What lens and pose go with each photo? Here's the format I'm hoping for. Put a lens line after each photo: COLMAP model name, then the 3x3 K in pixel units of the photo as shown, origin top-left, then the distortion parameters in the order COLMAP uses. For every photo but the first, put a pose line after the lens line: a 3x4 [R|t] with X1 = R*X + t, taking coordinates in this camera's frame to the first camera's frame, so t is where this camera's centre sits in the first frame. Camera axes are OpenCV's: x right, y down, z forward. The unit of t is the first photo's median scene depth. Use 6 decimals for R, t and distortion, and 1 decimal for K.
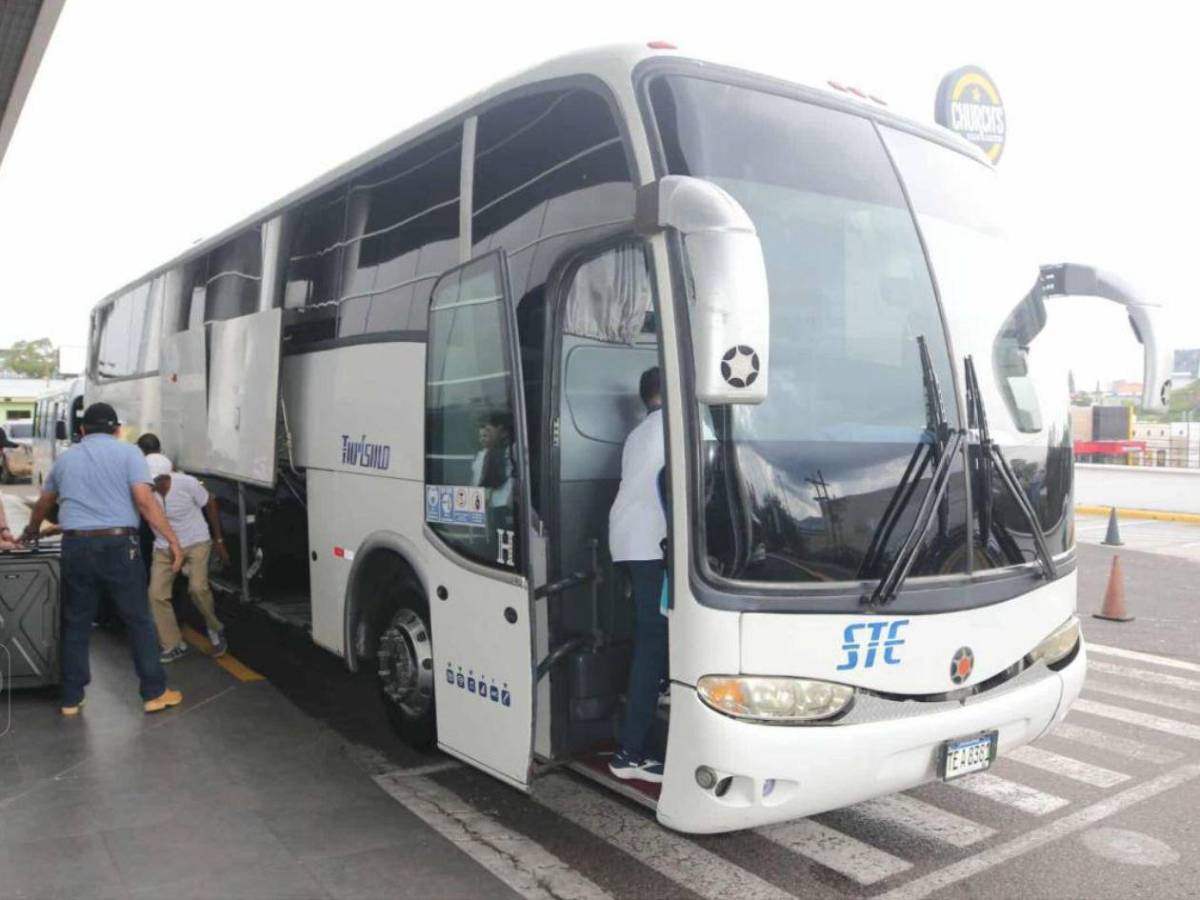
lens RADIAL K [[994.6, 0, 603.0], [0, 994.6, 406.0], [0, 0, 1]] dist [-0.046766, 0.002635]
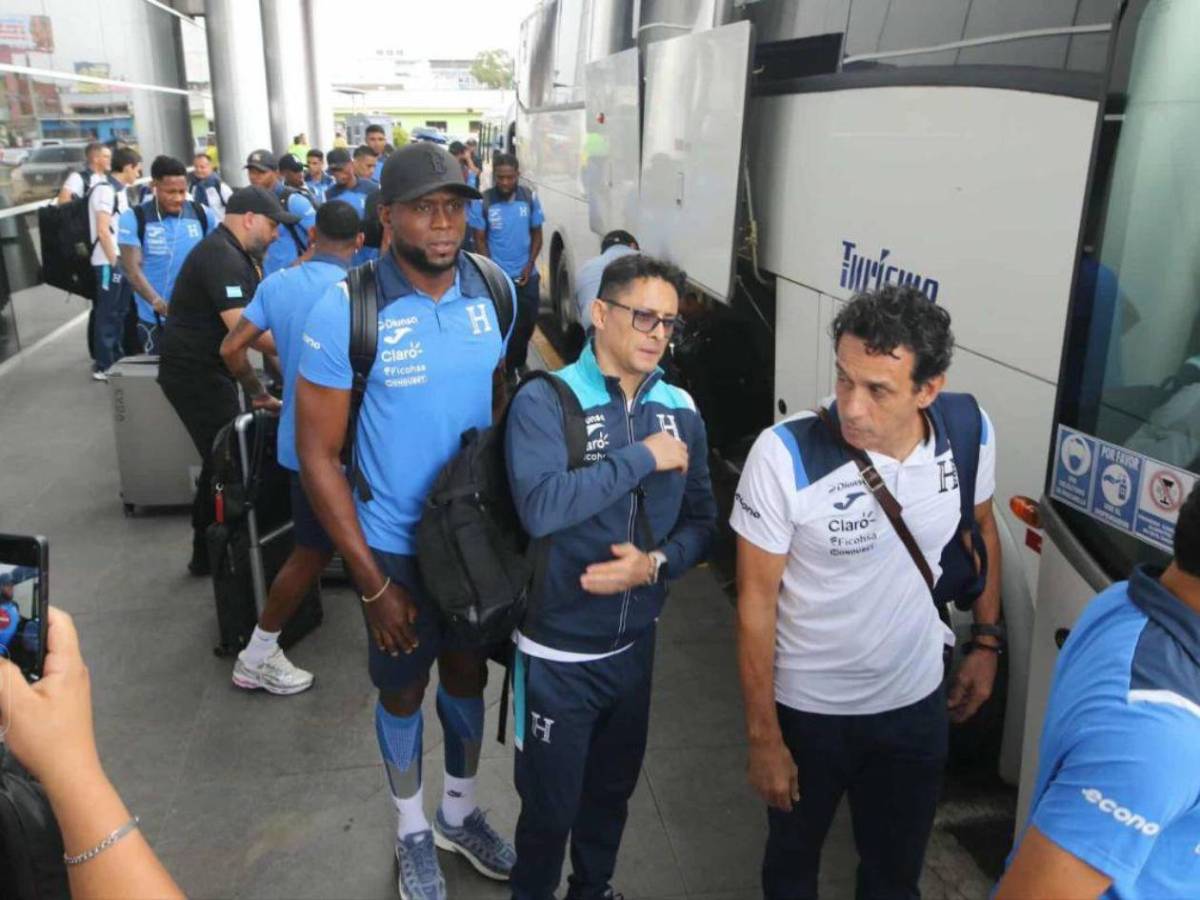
lens RADIAL K [[994.6, 0, 603.0], [0, 994.6, 406.0], [0, 0, 1]] dist [-0.046766, 0.002635]
pose [[0.910795, 0.121575, -0.394554, -0.133316], [-0.004917, 0.958788, 0.284081, -0.042121], [0.412831, -0.256799, 0.873856, 0.349511]]
